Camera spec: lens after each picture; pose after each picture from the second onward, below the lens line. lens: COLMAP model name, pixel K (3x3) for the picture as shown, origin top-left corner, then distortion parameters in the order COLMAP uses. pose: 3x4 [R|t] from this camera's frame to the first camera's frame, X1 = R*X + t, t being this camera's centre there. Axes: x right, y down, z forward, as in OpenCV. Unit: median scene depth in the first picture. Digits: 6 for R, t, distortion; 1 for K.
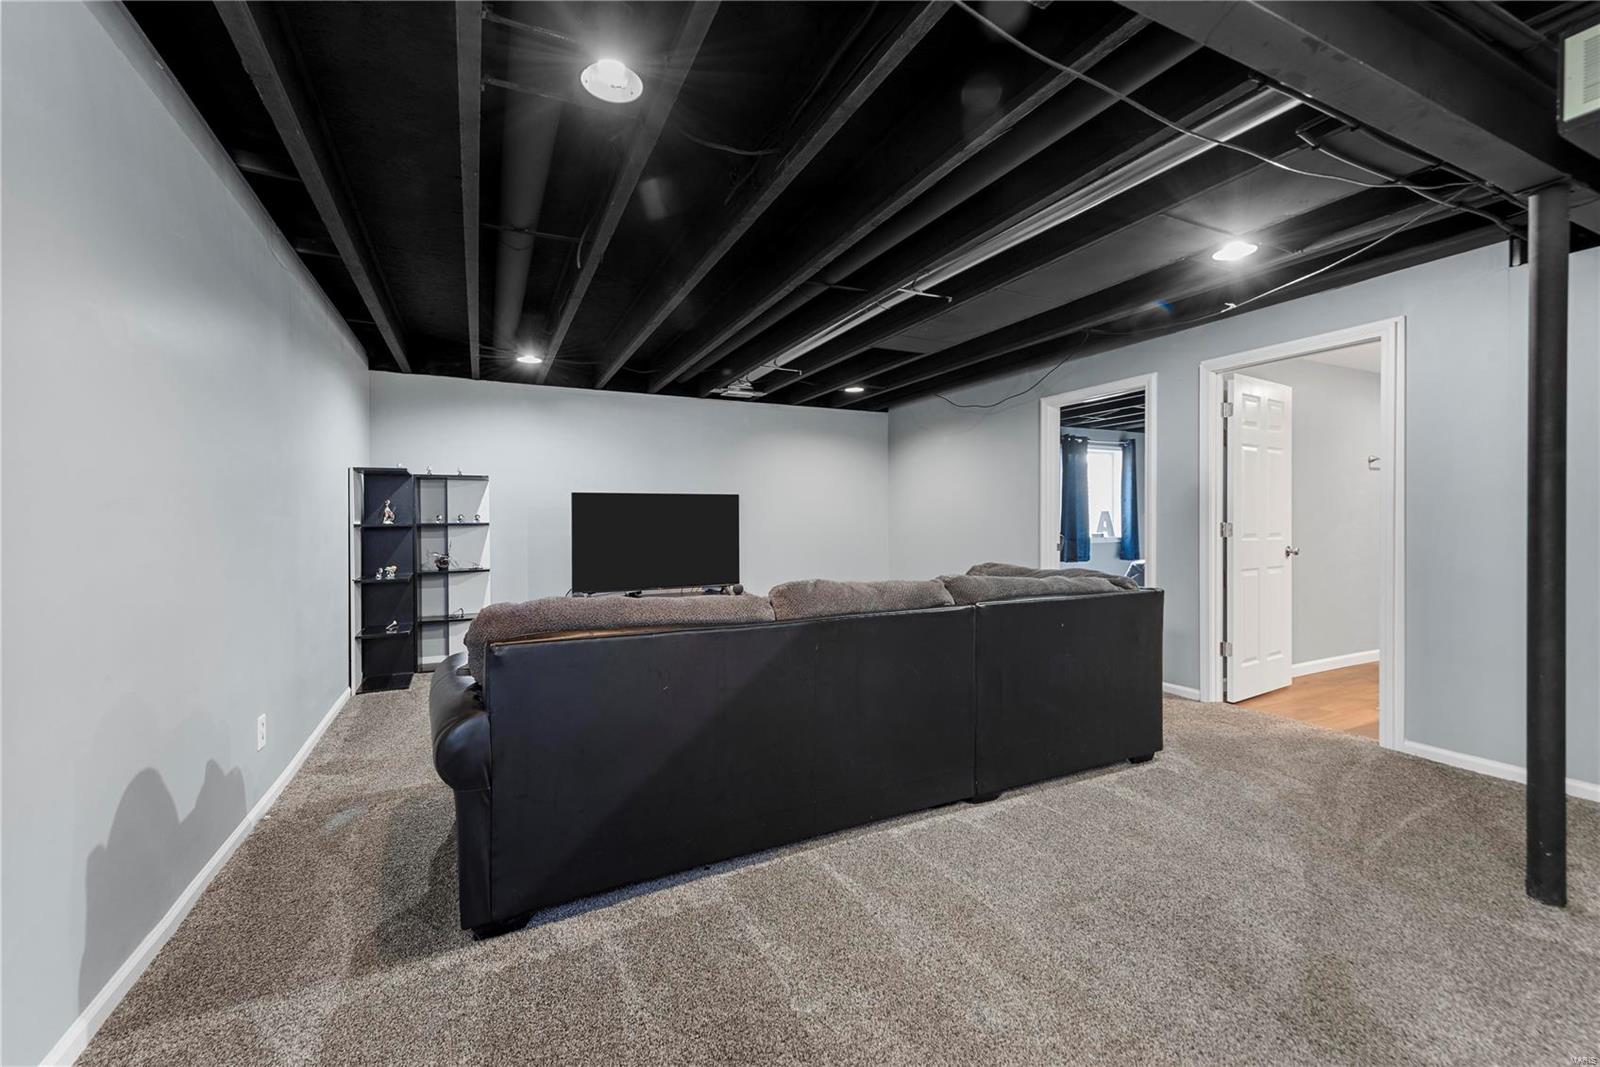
lens RADIAL K [[647.1, 0, 799.4], [0, 647.1, 528.4], [0, 0, 1]] dist [0.018362, -0.003074]
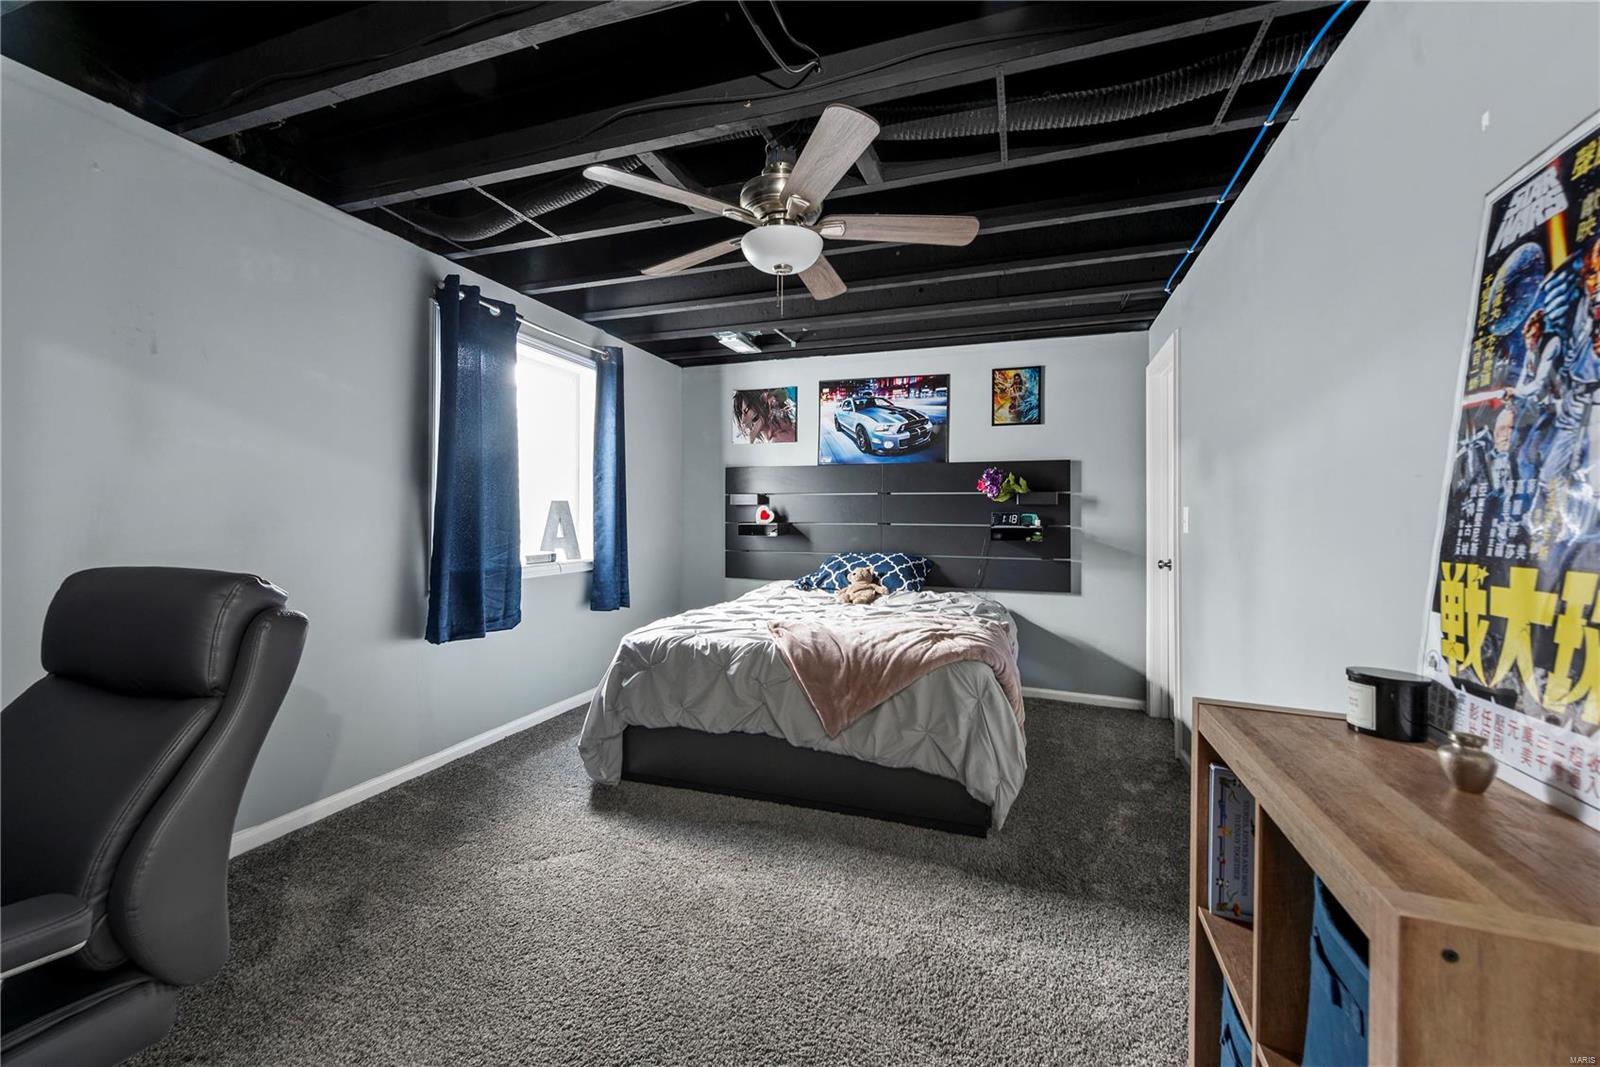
lens RADIAL K [[647.1, 0, 801.0], [0, 647.1, 527.4], [0, 0, 1]] dist [0.018362, -0.003074]
pose [[0.712567, 0.008695, 0.701550, 0.282002], [-0.005315, 0.999961, -0.006996, -0.006964], [-0.701584, 0.001256, 0.712586, 0.578562]]
